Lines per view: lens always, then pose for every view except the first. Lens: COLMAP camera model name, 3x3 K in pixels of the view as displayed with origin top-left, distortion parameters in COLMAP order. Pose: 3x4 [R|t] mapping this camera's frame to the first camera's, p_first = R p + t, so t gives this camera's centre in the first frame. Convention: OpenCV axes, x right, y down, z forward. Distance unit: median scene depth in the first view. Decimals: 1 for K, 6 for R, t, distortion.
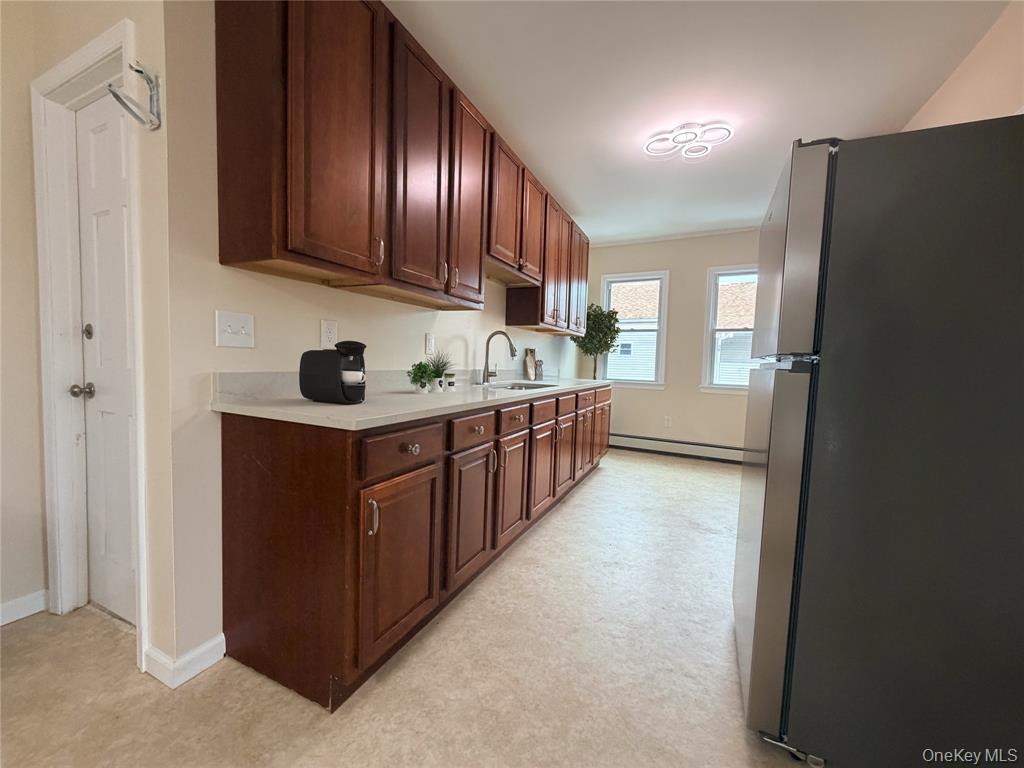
lens RADIAL K [[411.2, 0, 504.2], [0, 411.2, 379.5], [0, 0, 1]] dist [0.015197, 0.001014]
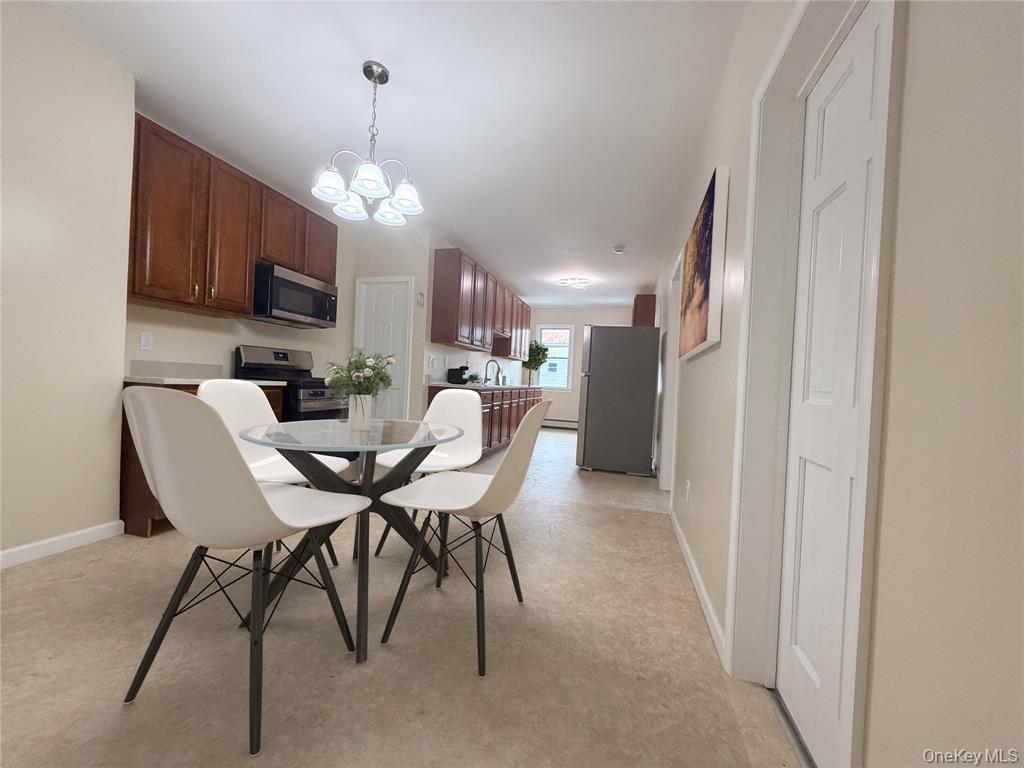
lens RADIAL K [[411.2, 0, 512.7], [0, 411.2, 381.8], [0, 0, 1]] dist [0.015197, 0.001014]
pose [[0.982702, 0.016306, 0.184476, -0.193704], [-0.010425, 0.999407, -0.032805, 0.042875], [-0.184902, 0.030314, 0.982289, -0.718546]]
